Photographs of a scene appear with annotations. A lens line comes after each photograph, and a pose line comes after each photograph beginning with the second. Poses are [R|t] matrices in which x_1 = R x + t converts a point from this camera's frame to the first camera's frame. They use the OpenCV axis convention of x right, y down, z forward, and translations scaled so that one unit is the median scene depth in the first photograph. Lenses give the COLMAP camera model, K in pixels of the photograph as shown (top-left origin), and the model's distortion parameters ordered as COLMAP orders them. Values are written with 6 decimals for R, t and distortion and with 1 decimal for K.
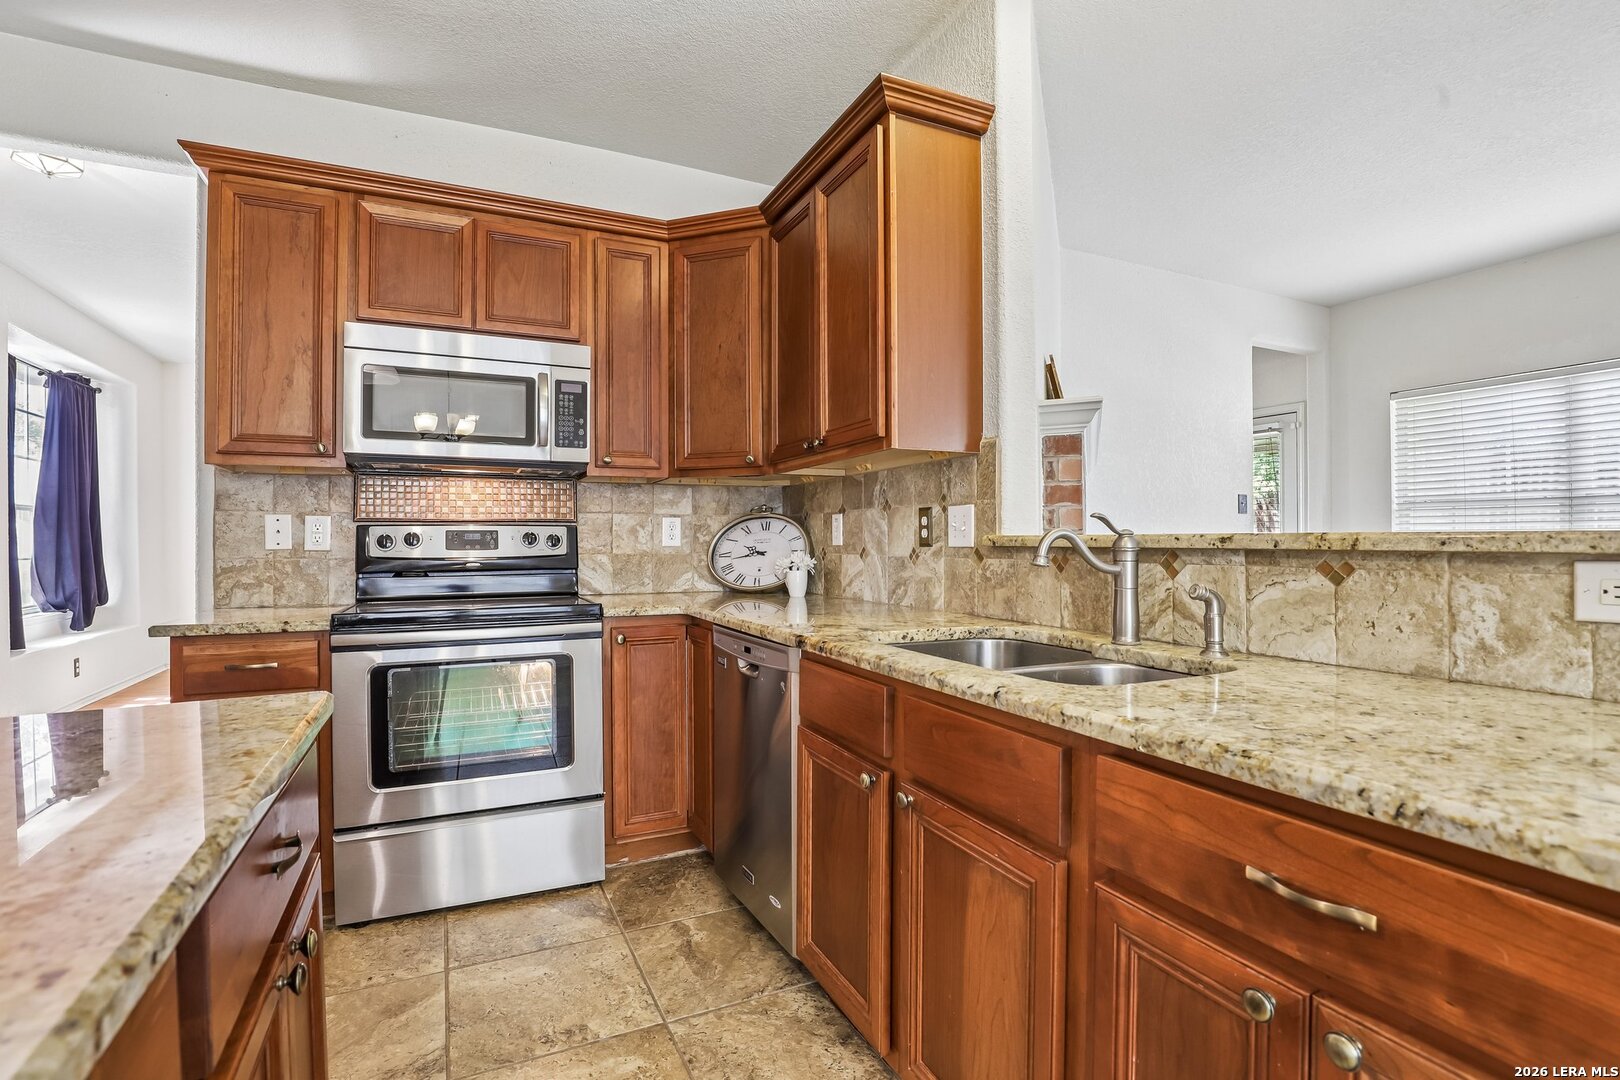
lens RADIAL K [[746.1, 0, 786.5], [0, 746.1, 536.0], [0, 0, 1]] dist [-0.023616, -0.000132]
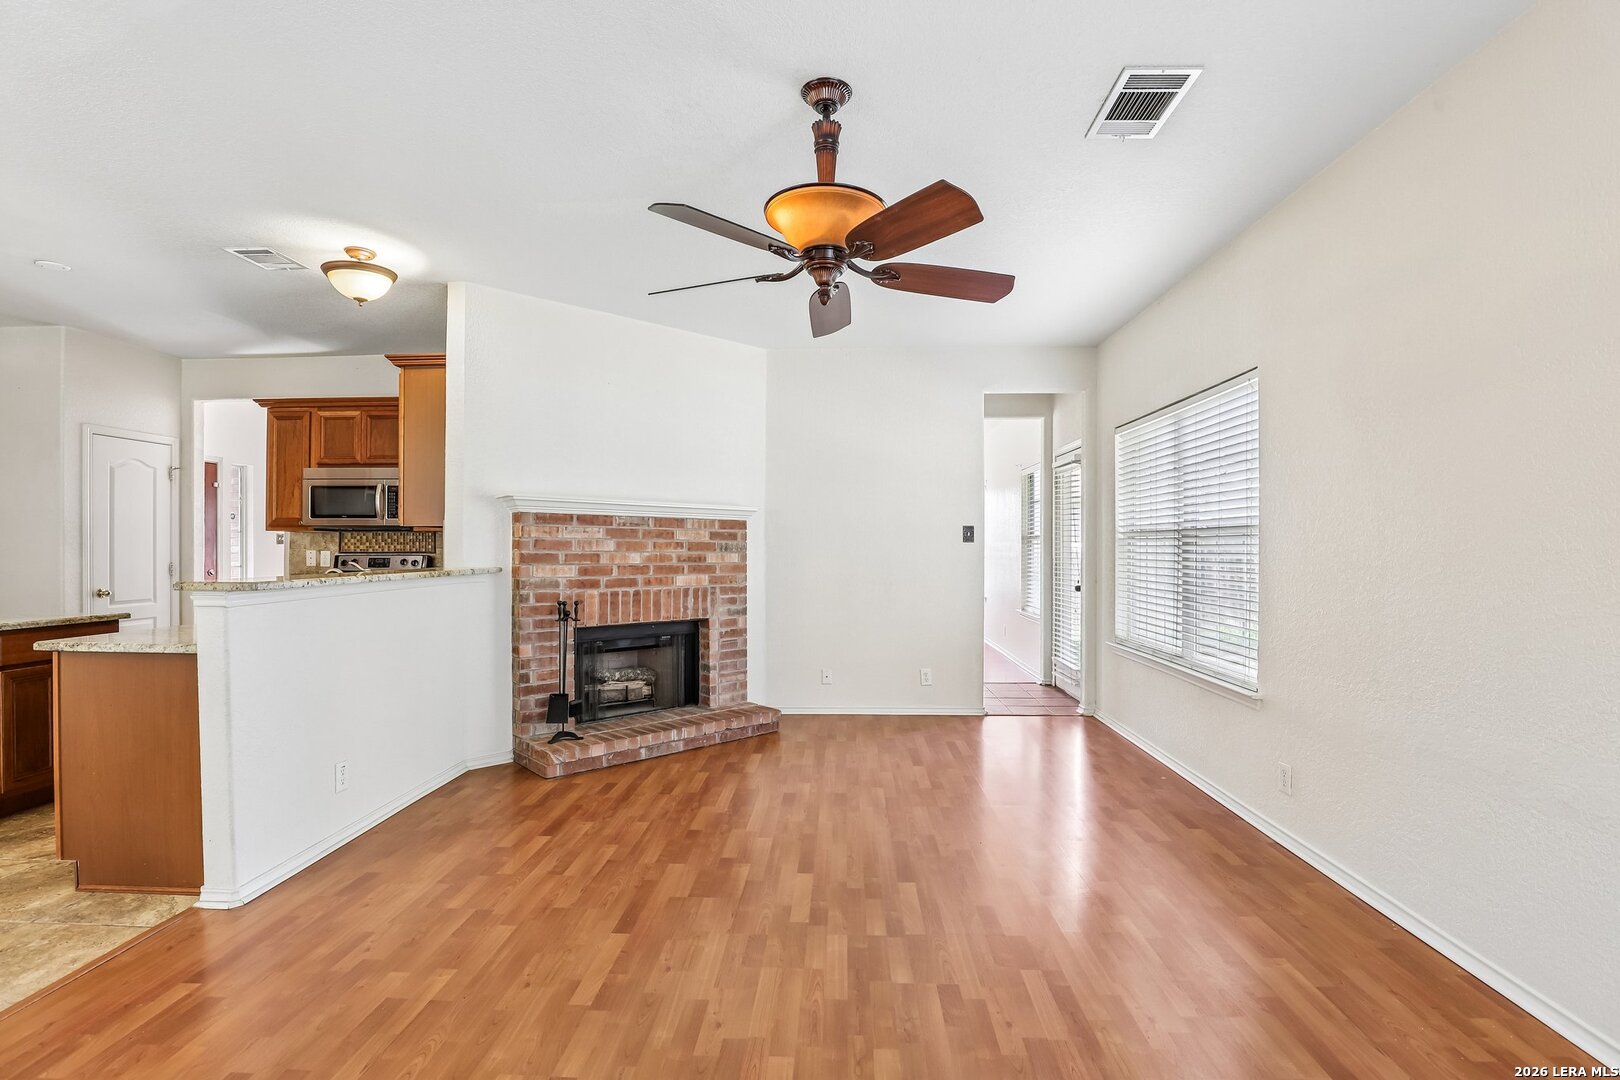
lens RADIAL K [[736.6, 0, 818.0], [0, 736.6, 545.1], [0, 0, 1]] dist [-0.034127, 0.004230]
pose [[0.885856, 0.003851, -0.463945, 1.613123], [-0.000445, 0.999972, 0.007450, -0.059169], [0.463960, -0.006393, 0.885833, -0.221874]]
